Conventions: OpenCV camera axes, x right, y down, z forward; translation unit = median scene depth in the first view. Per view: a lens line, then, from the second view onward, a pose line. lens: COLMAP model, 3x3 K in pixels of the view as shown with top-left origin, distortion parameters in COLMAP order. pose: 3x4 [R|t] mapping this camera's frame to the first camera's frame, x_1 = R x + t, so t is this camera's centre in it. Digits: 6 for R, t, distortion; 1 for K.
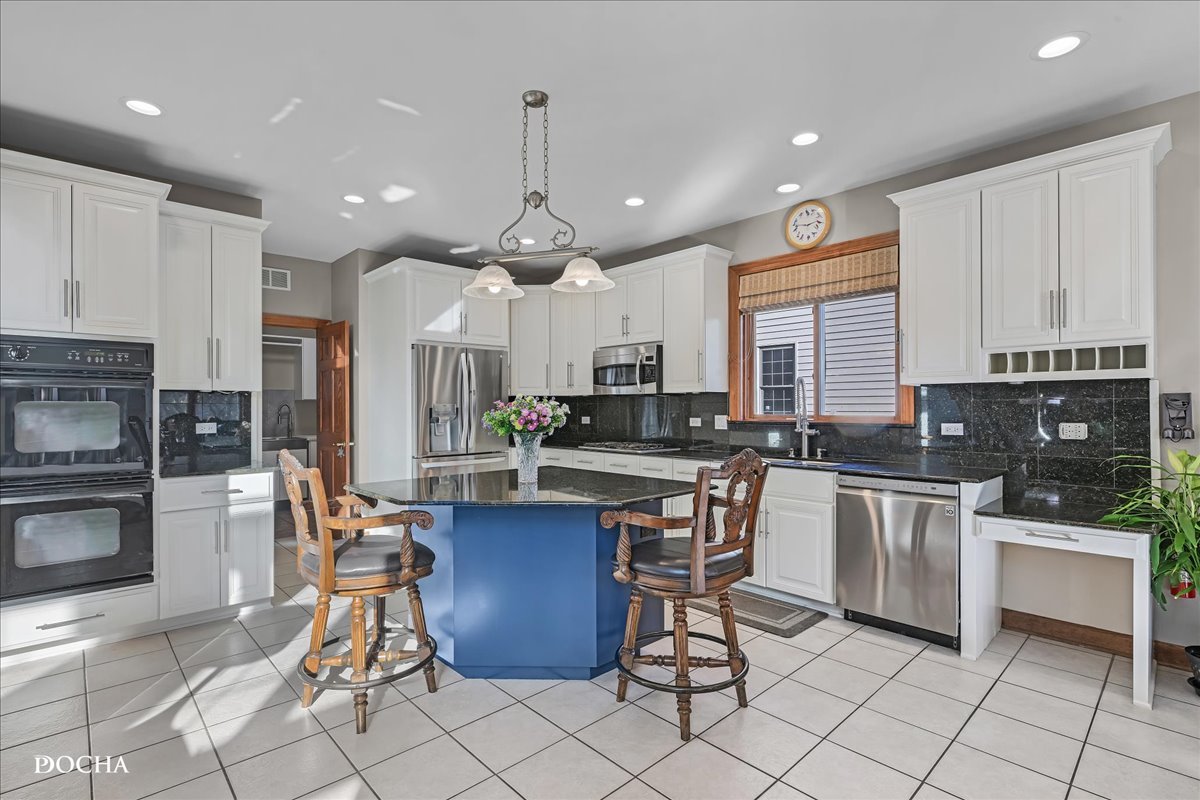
lens RADIAL K [[569.8, 0, 596.3], [0, 569.8, 406.5], [0, 0, 1]] dist [-0.000601, -0.000125]
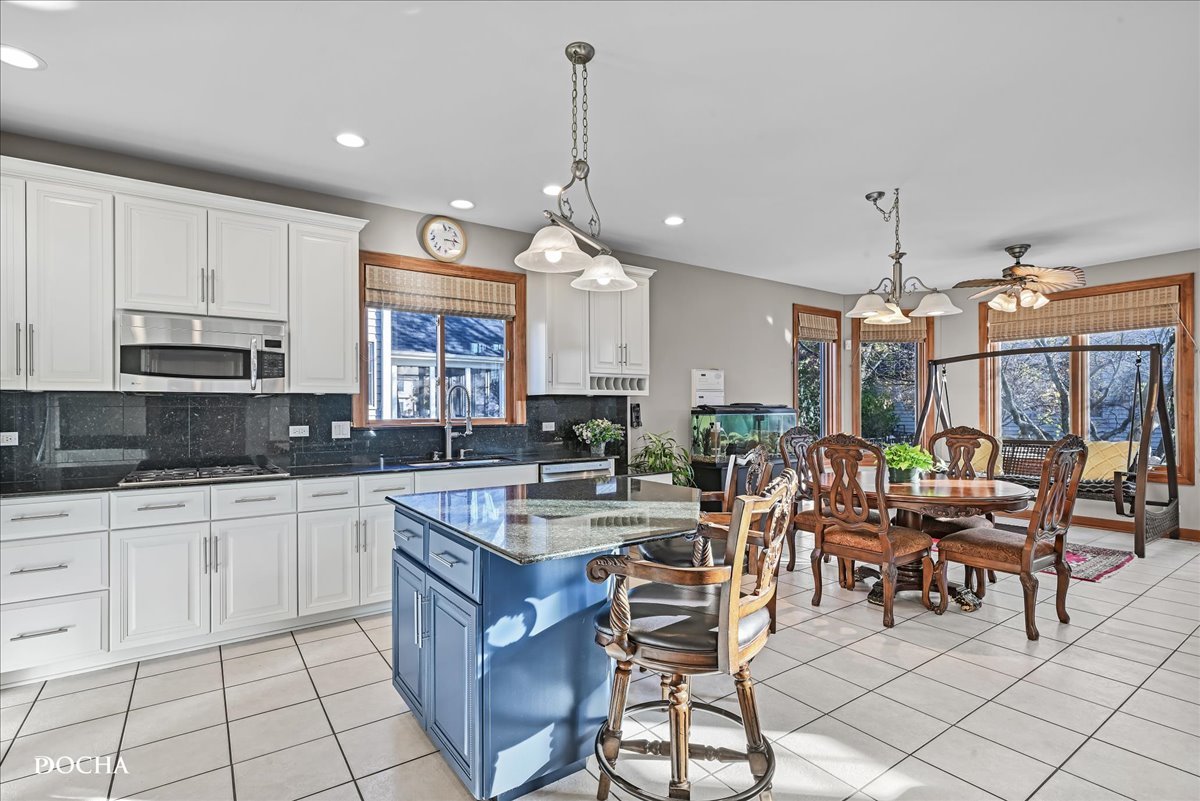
lens RADIAL K [[569.8, 0, 596.3], [0, 569.8, 407.0], [0, 0, 1]] dist [-0.000601, -0.000125]
pose [[0.140476, 0.008314, 0.990049, -0.648337], [0.004414, 0.999950, -0.009024, 0.003814], [-0.990074, 0.005637, 0.140433, 0.584542]]
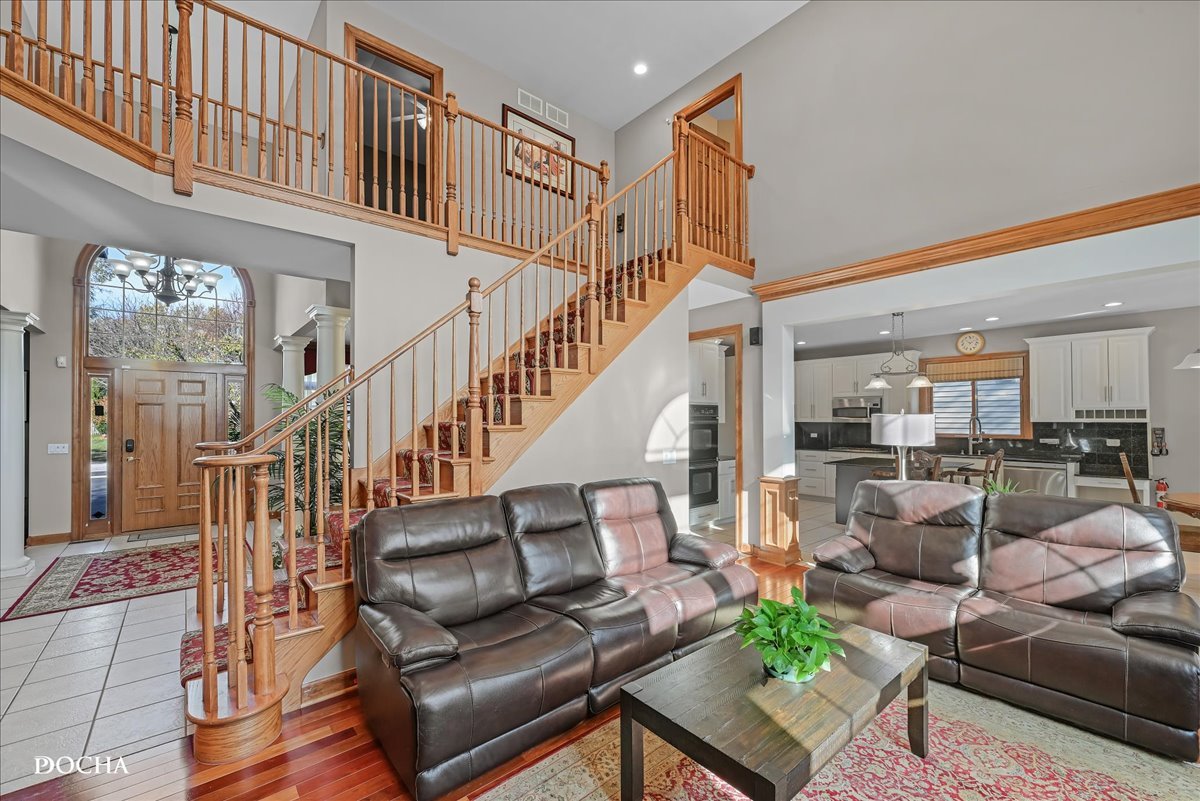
lens RADIAL K [[491.4, 0, 596.3], [0, 491.4, 413.2], [0, 0, 1]] dist [-0.000038, -0.000054]
pose [[0.998928, 0.001786, -0.046258, -0.936339], [-0.002233, 0.999951, -0.009605, -0.042482], [0.046239, 0.009698, 0.998883, -0.883218]]
